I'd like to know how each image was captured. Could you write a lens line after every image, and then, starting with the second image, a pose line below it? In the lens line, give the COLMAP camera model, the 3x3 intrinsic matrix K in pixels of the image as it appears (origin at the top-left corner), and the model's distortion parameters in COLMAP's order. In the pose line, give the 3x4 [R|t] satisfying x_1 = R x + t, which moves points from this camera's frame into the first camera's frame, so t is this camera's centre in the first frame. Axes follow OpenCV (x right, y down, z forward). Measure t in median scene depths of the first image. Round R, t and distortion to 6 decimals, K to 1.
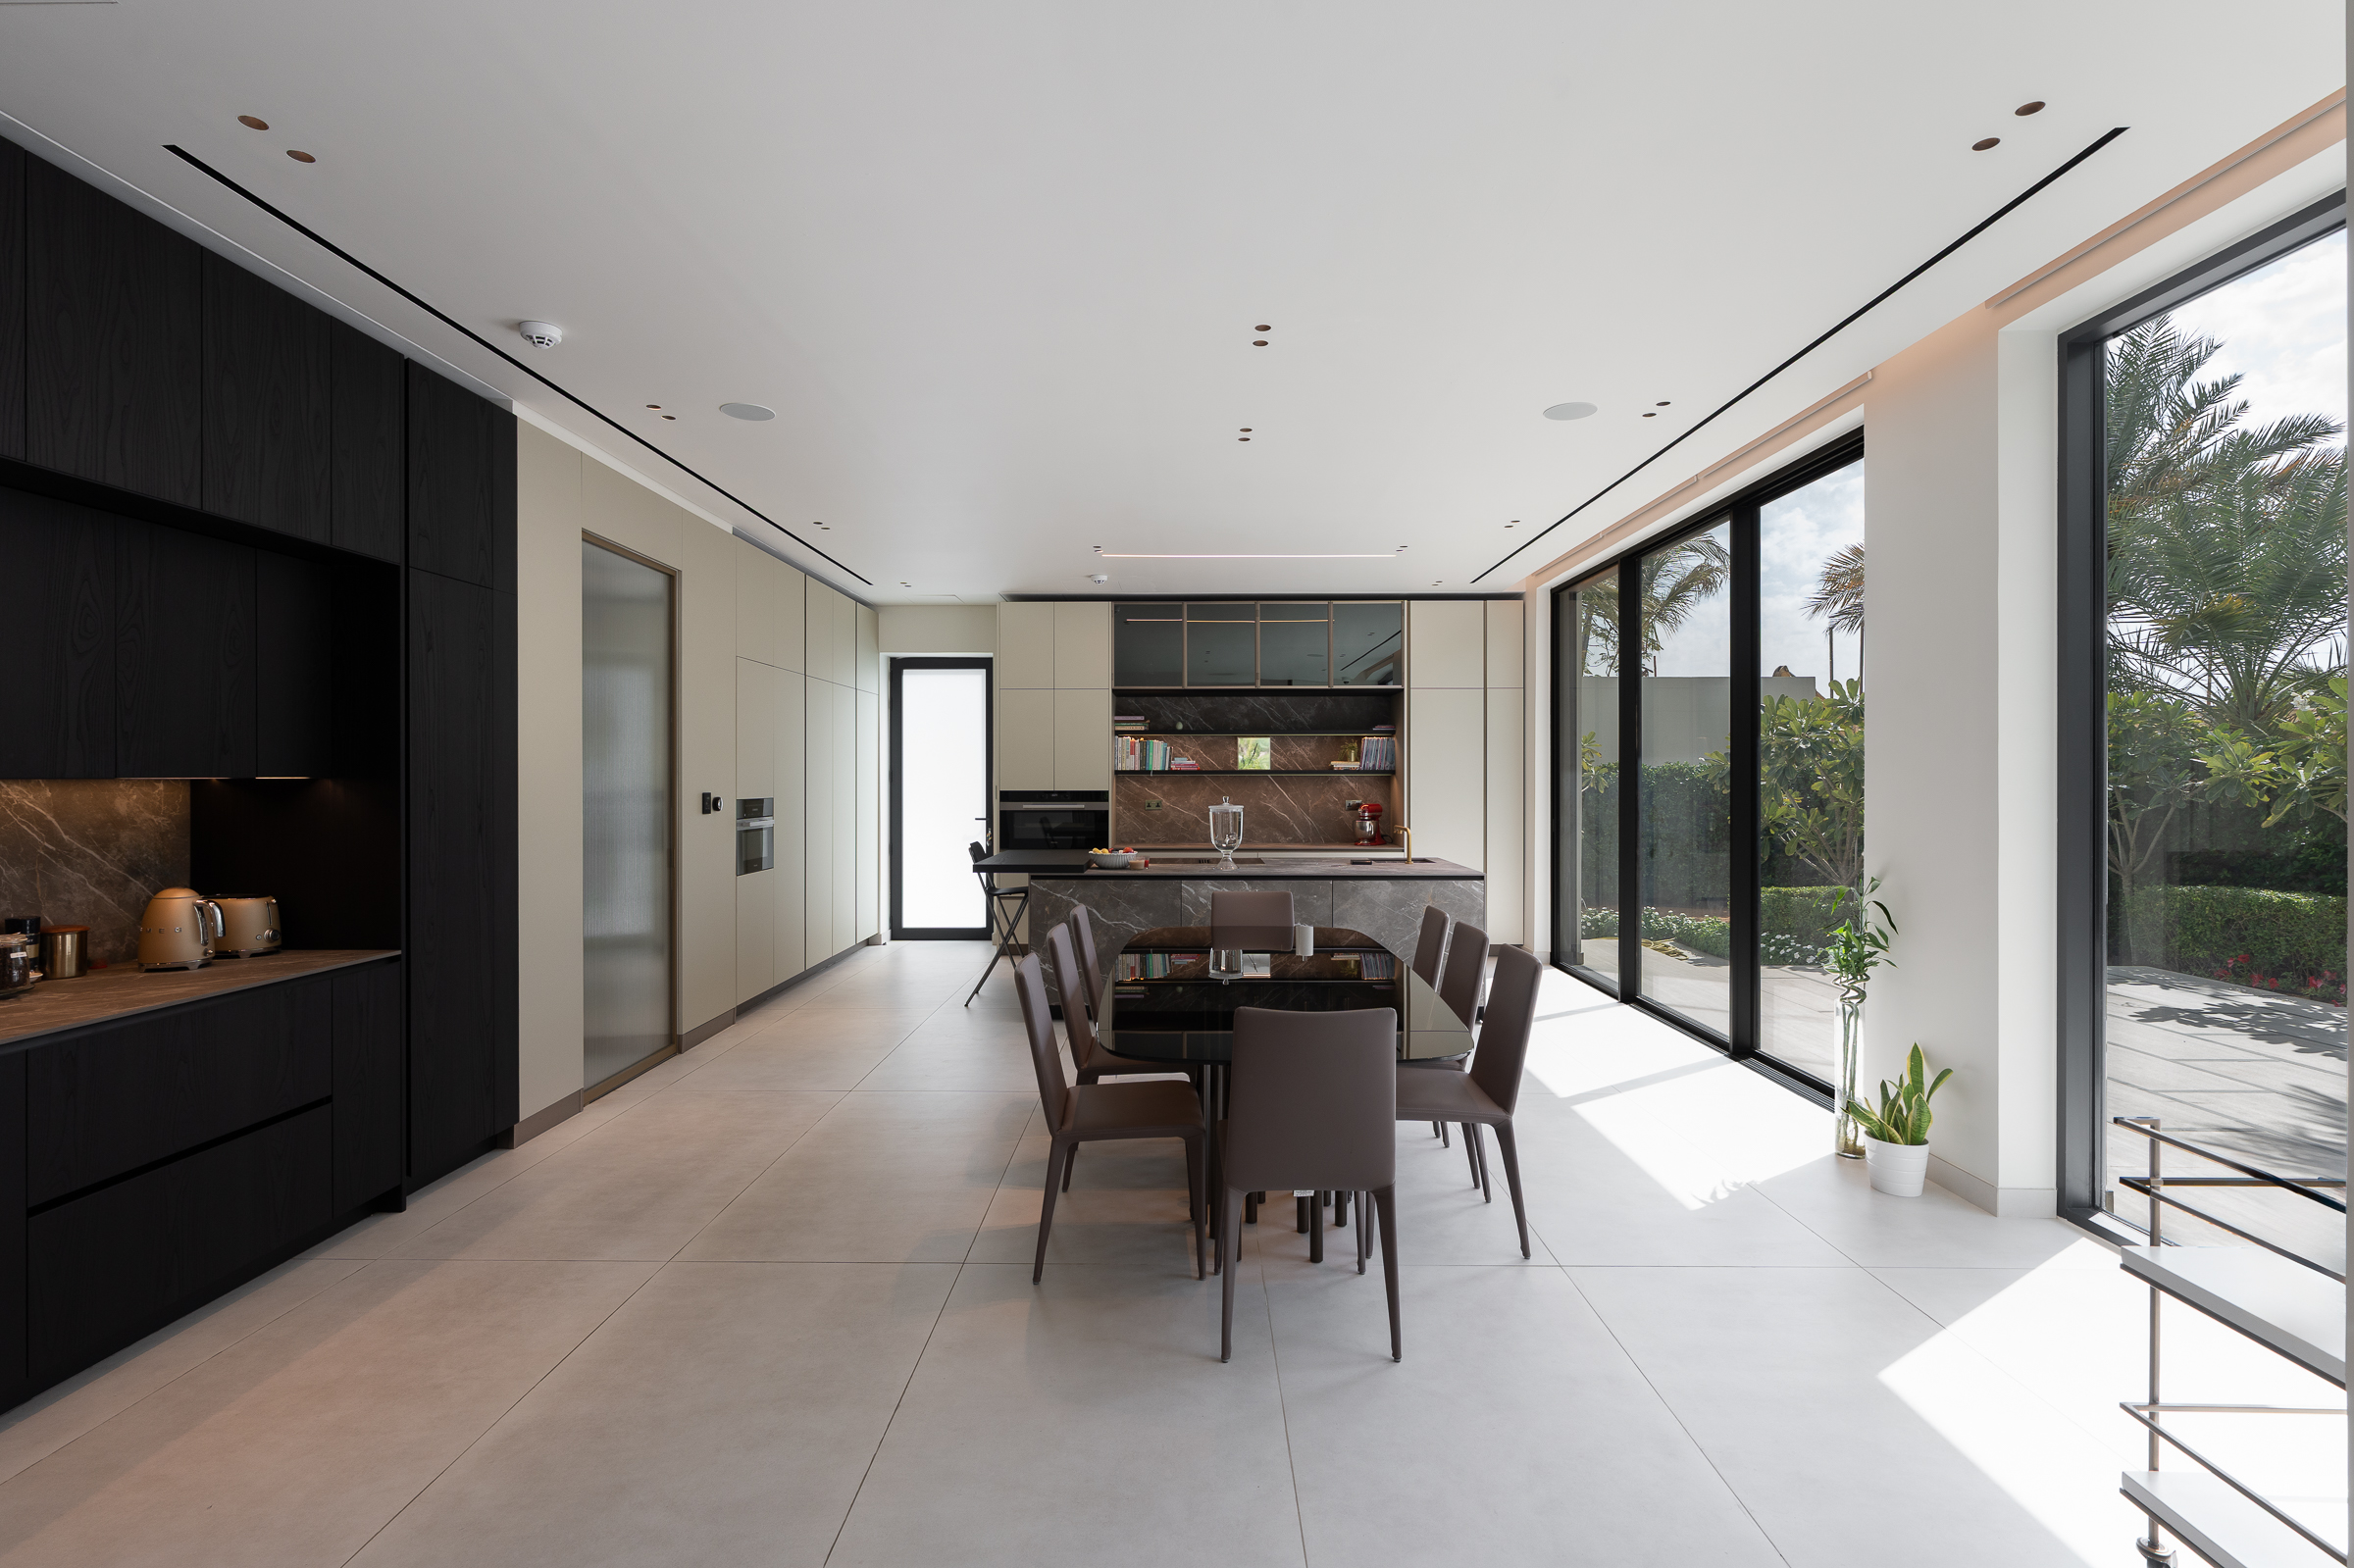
lens RADIAL K [[1099.7, 0, 1176.8], [0, 1099.7, 774.3], [0, 0, 1]] dist [-0.000918, 0.000291]
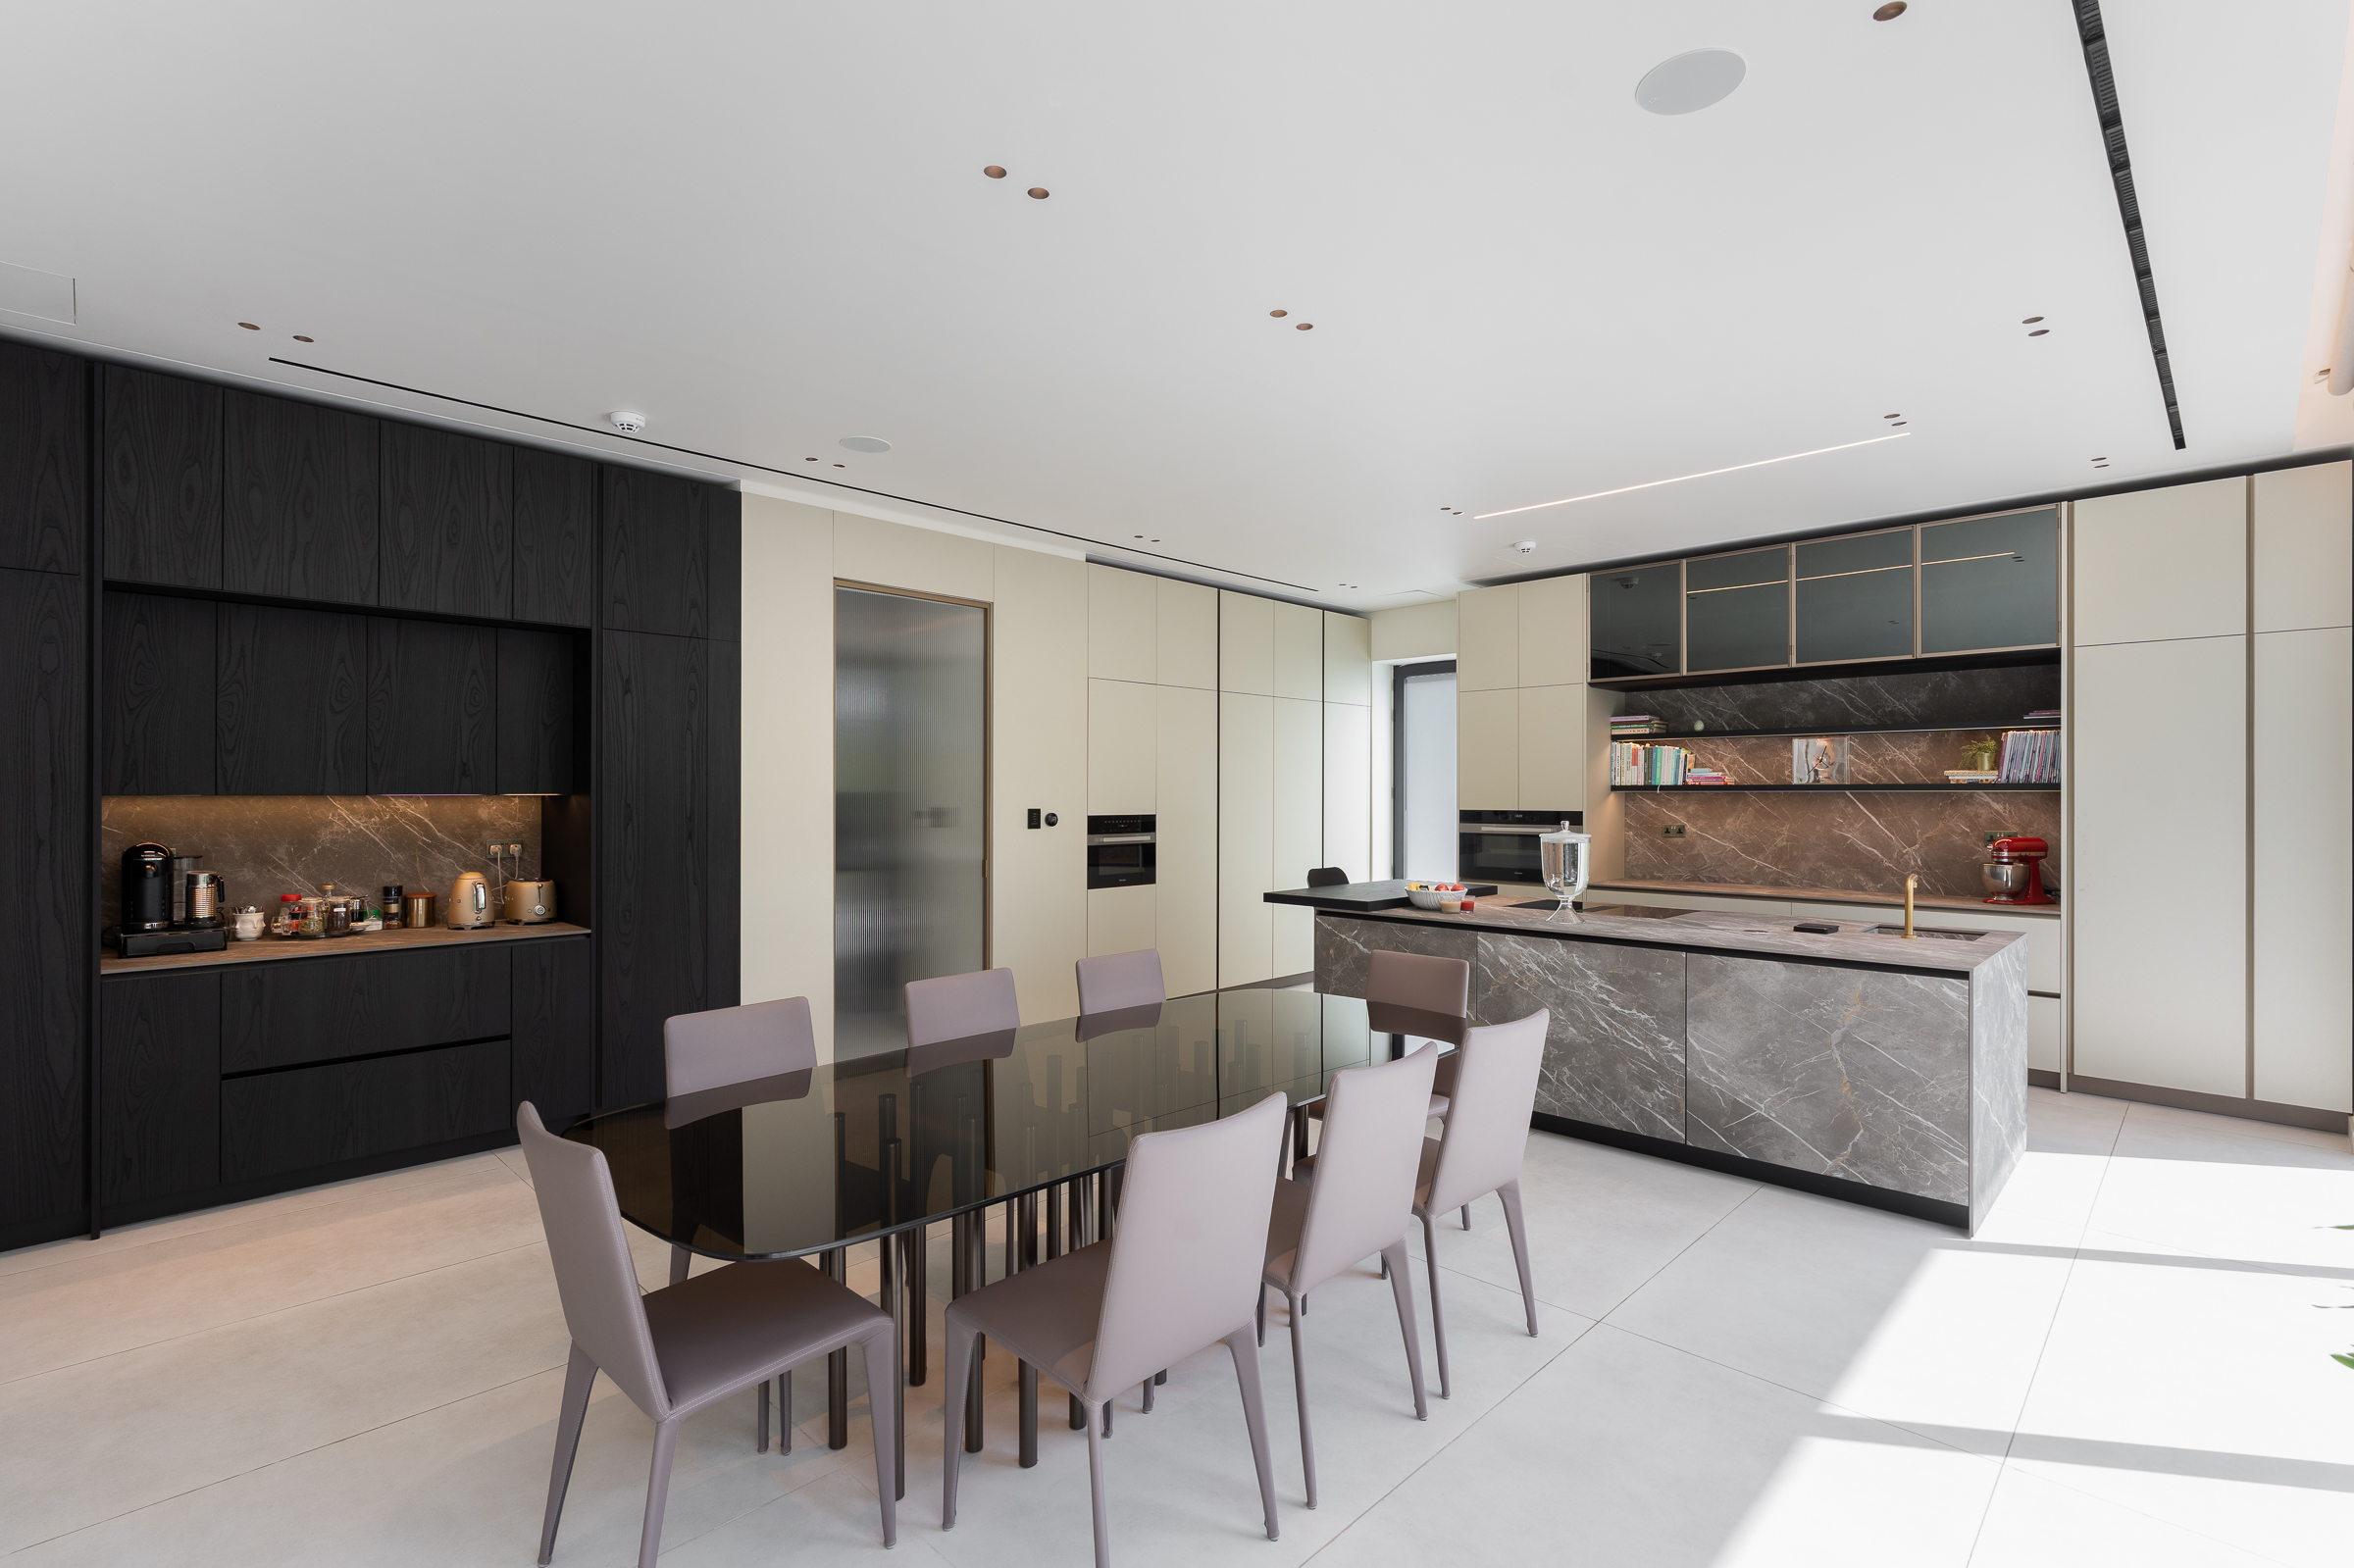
lens RADIAL K [[1079.9, 0, 1186.3], [0, 1079.9, 786.9], [0, 0, 1]] dist [-0.004278, 0.000931]
pose [[0.718129, -0.002993, -0.695904, 0.272089], [0.001060, 0.999994, -0.003208, -0.000469], [0.695910, 0.001566, 0.718128, 0.238270]]
